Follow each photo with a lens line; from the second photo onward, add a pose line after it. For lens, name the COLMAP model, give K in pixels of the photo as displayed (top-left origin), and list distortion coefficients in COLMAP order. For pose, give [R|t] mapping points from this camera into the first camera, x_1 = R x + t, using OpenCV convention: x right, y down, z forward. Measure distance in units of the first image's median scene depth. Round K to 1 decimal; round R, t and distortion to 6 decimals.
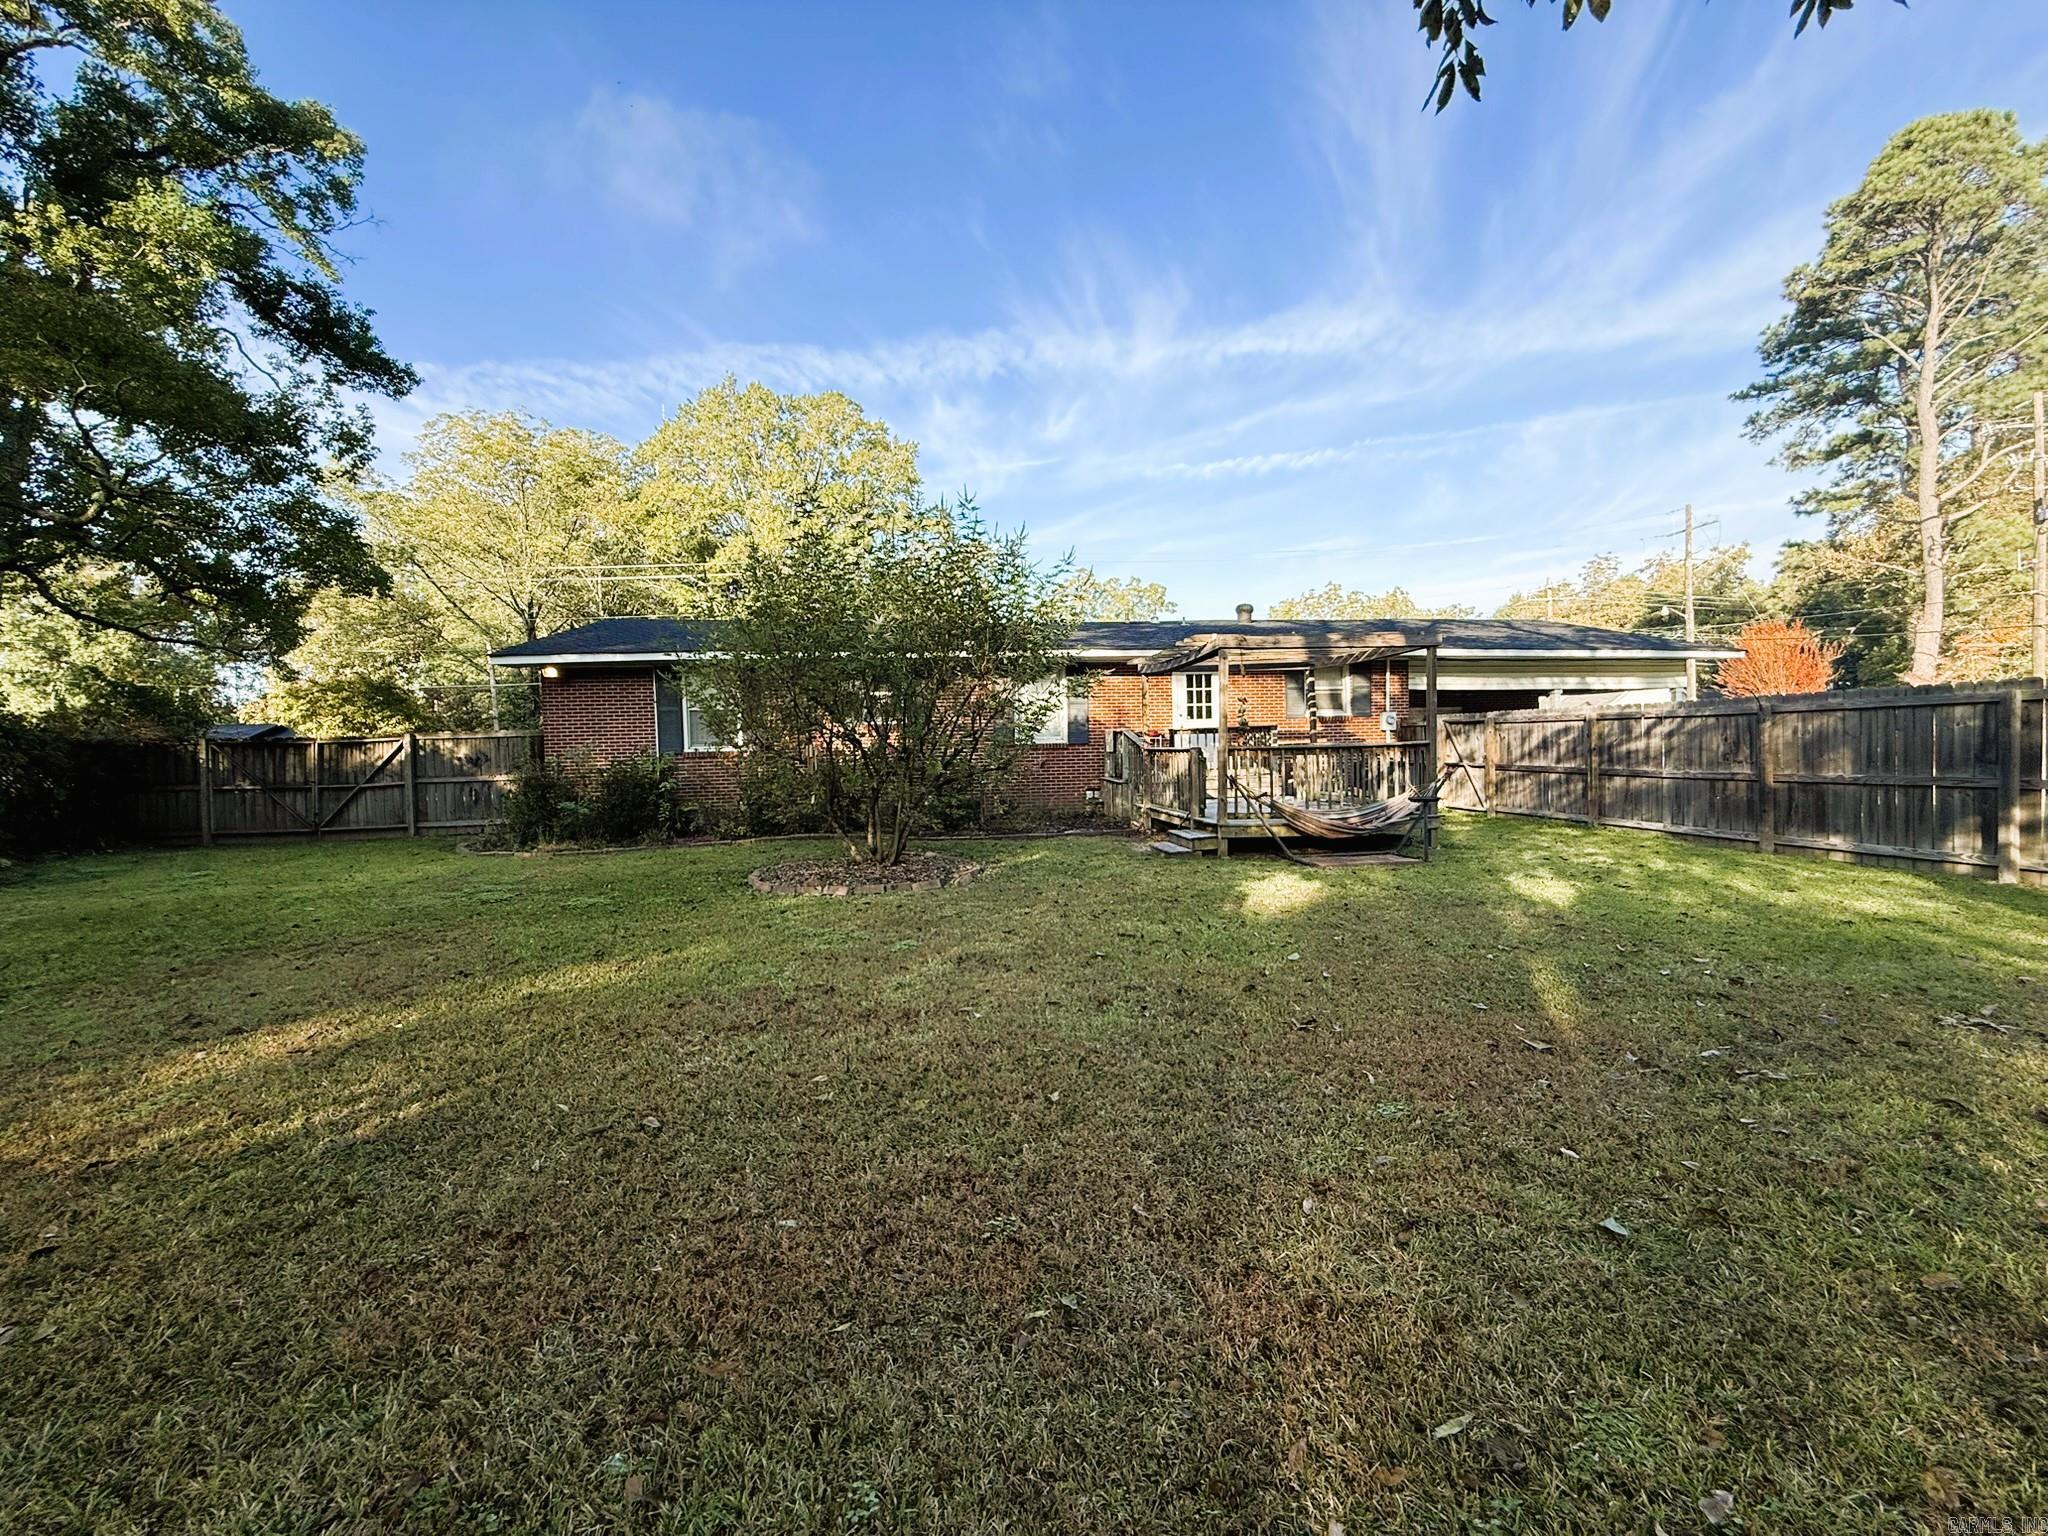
lens RADIAL K [[819.3, 0, 1032.4], [0, 819.3, 767.1], [0, 0, 1]] dist [0.000251, -0.000283]
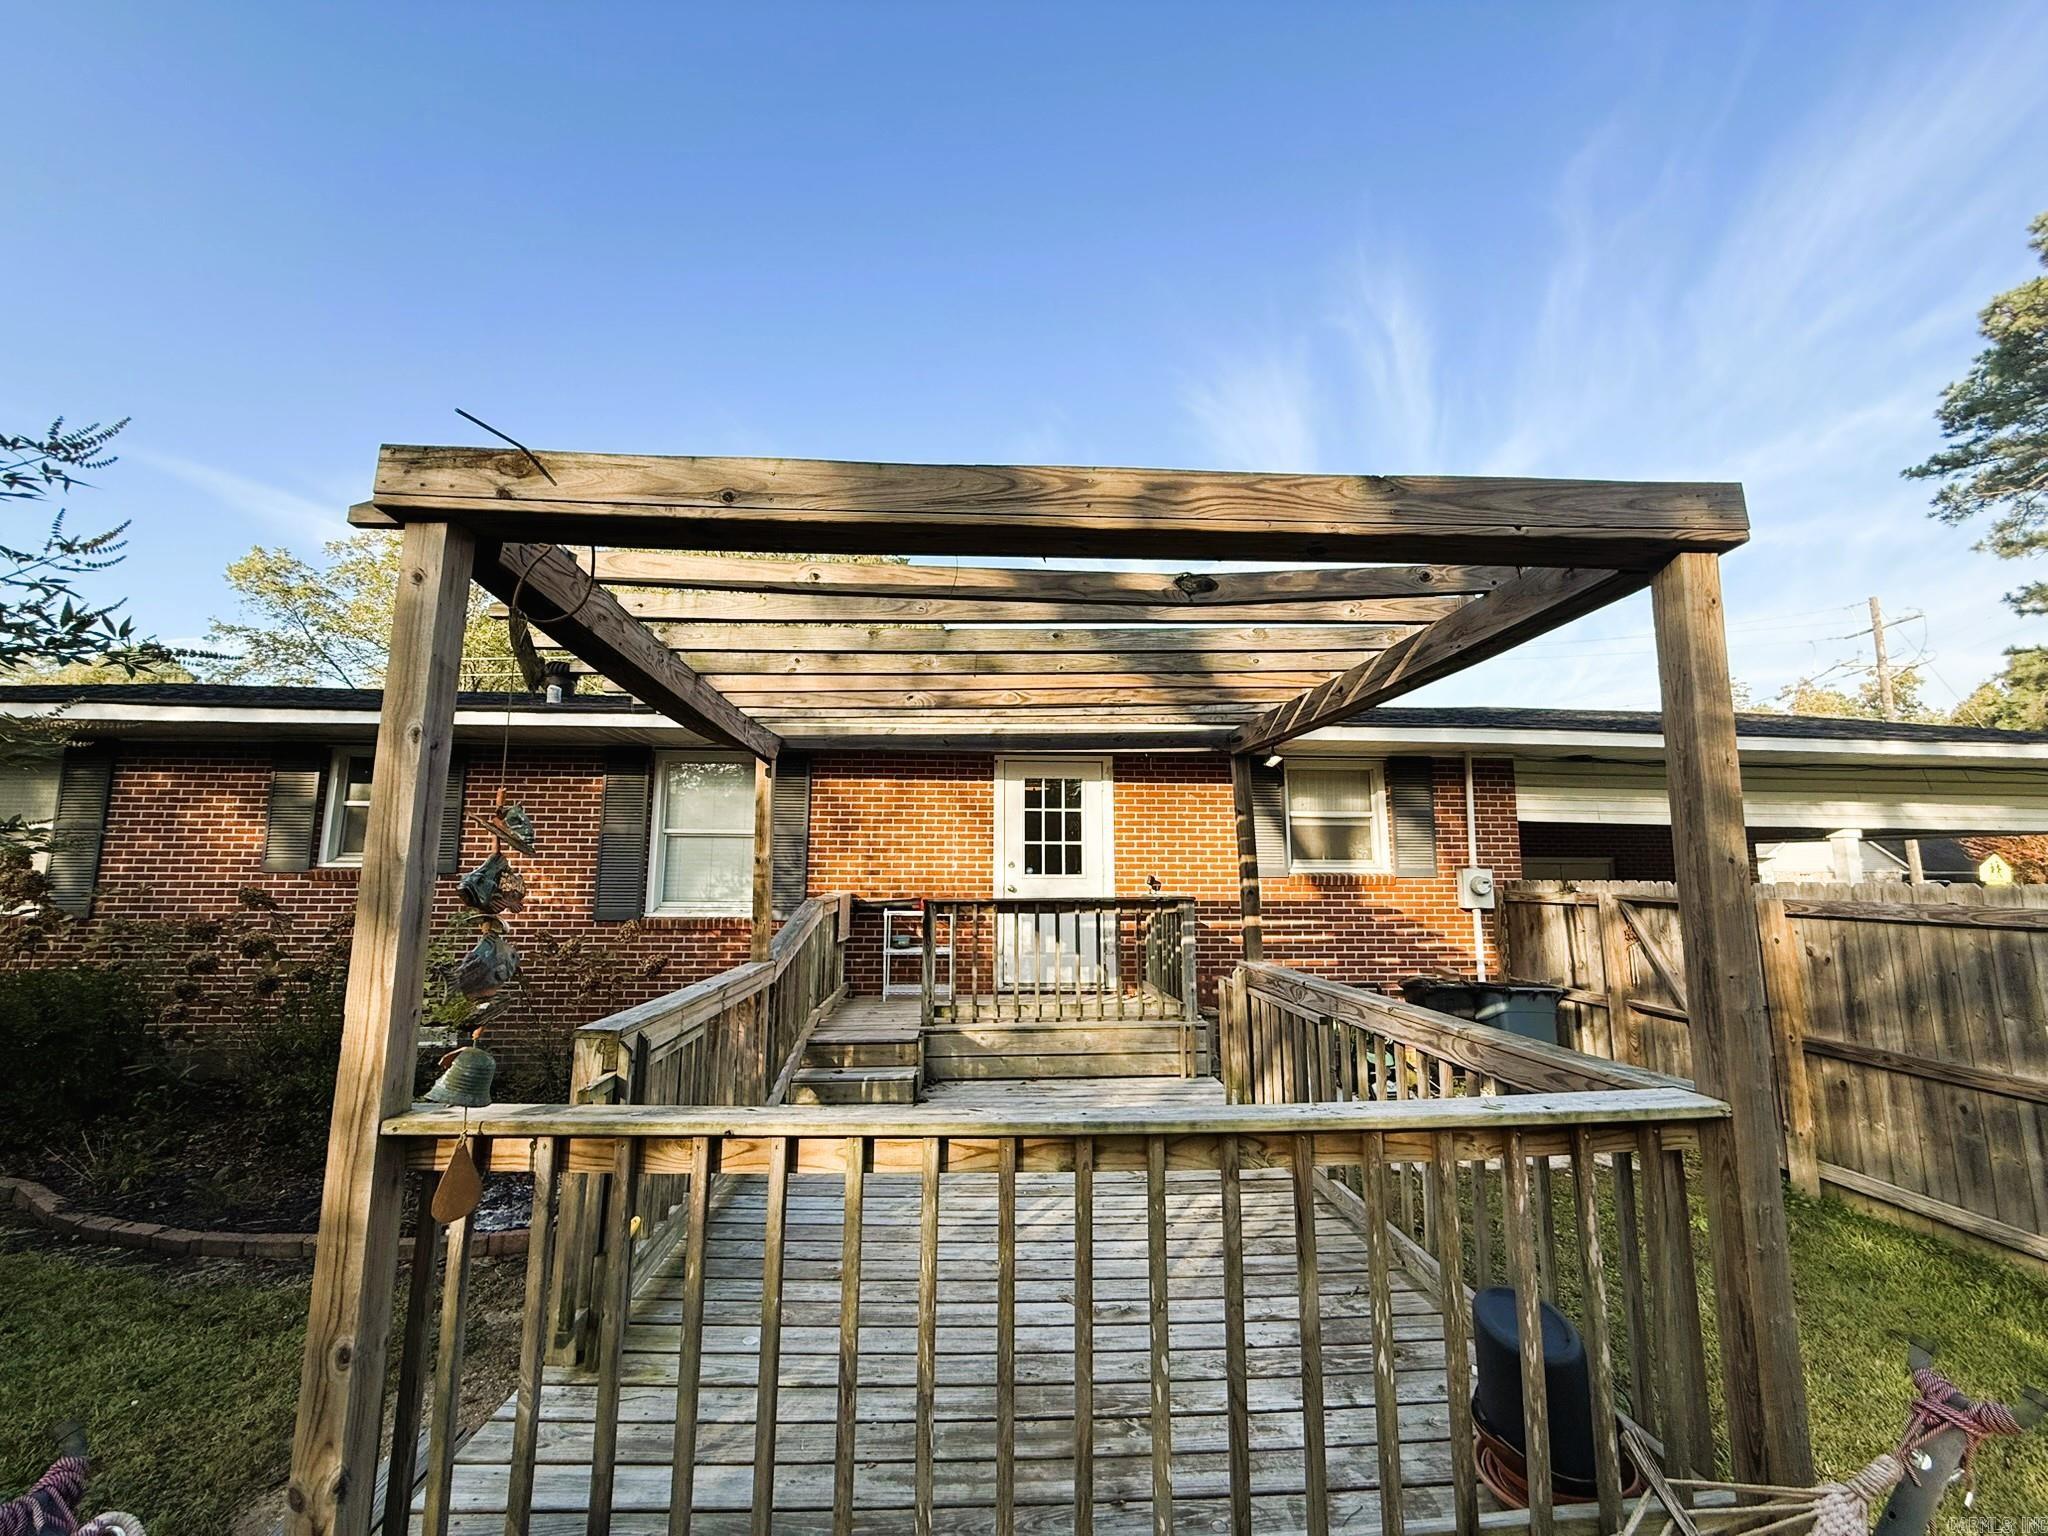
lens RADIAL K [[819.3, 0, 1019.8], [0, 819.3, 766.1], [0, 0, 1]] dist [0.000251, -0.000283]
pose [[0.994818, 0.016204, -0.100369, 0.132852], [-0.032117, 0.986752, -0.159027, -0.025347], [0.096463, 0.161427, 0.982159, 0.301980]]
